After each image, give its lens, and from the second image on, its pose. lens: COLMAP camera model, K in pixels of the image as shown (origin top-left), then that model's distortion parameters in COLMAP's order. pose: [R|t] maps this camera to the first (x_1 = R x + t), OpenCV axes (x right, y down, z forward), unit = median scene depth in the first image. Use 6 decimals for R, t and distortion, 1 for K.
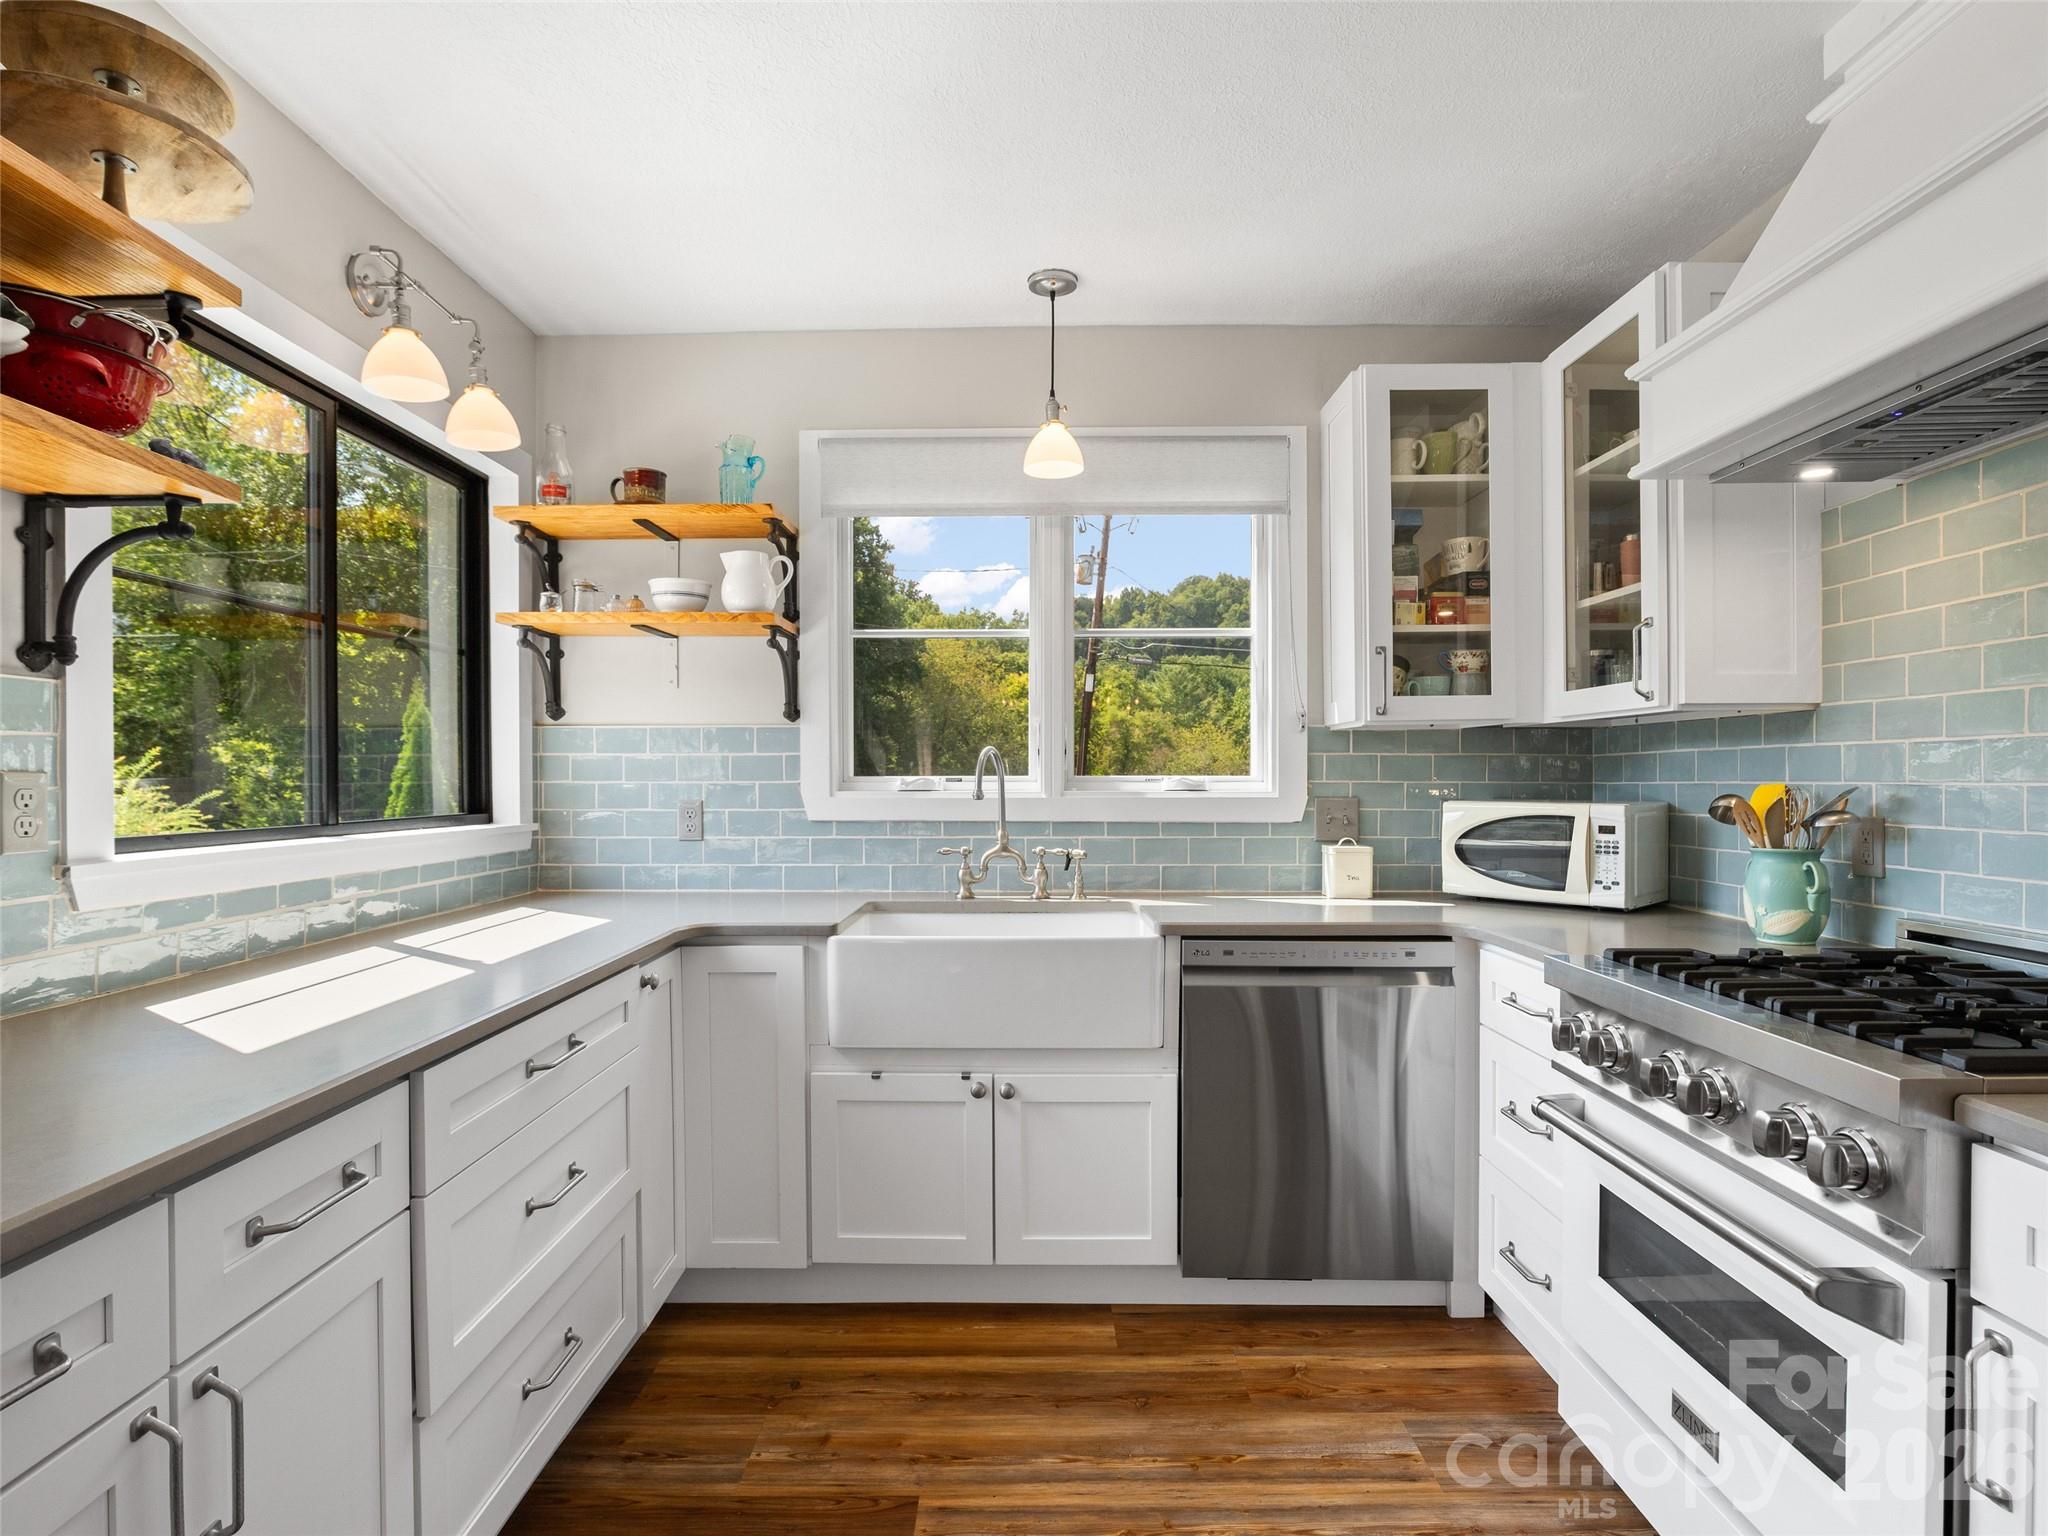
lens RADIAL K [[1038.6, 0, 1024.0], [0, 1038.6, 768.0], [0, 0, 1]] dist [-0.029635, 0.007925]
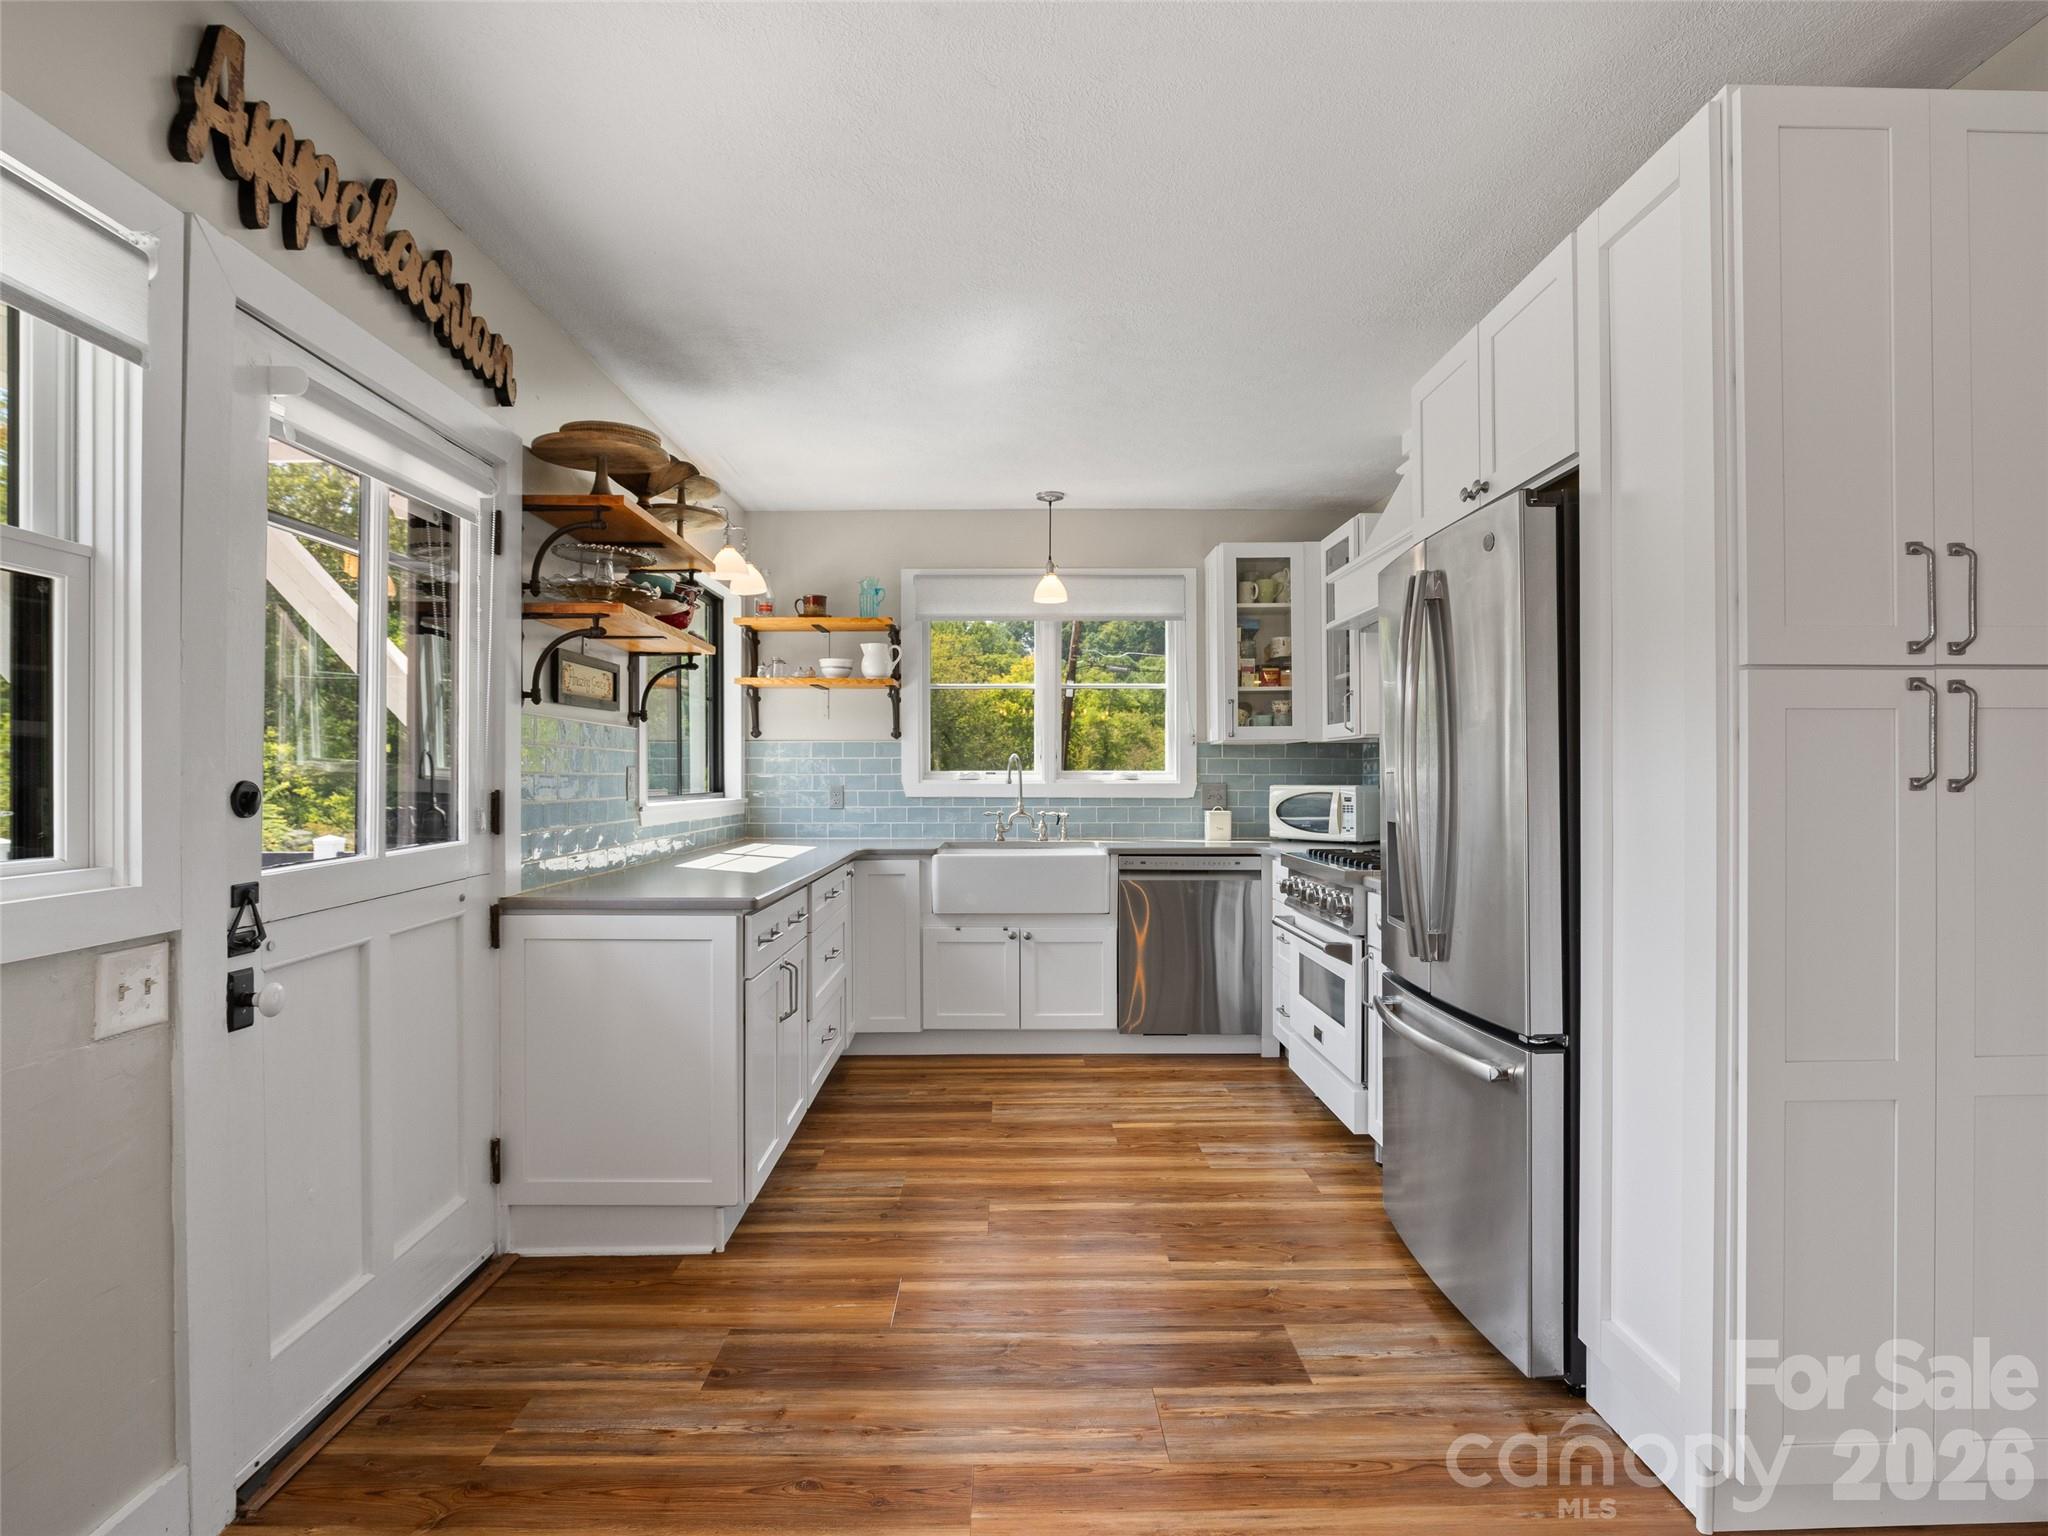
lens RADIAL K [[1038.6, 0, 1024.0], [0, 1038.6, 768.0], [0, 0, 1]] dist [-0.029635, 0.007925]
pose [[0.999822, 0.000269, 0.018848, -0.050363], [-0.000277, 1.000000, 0.000436, 0.002336], [-0.018848, -0.000442, 0.999822, -0.780940]]
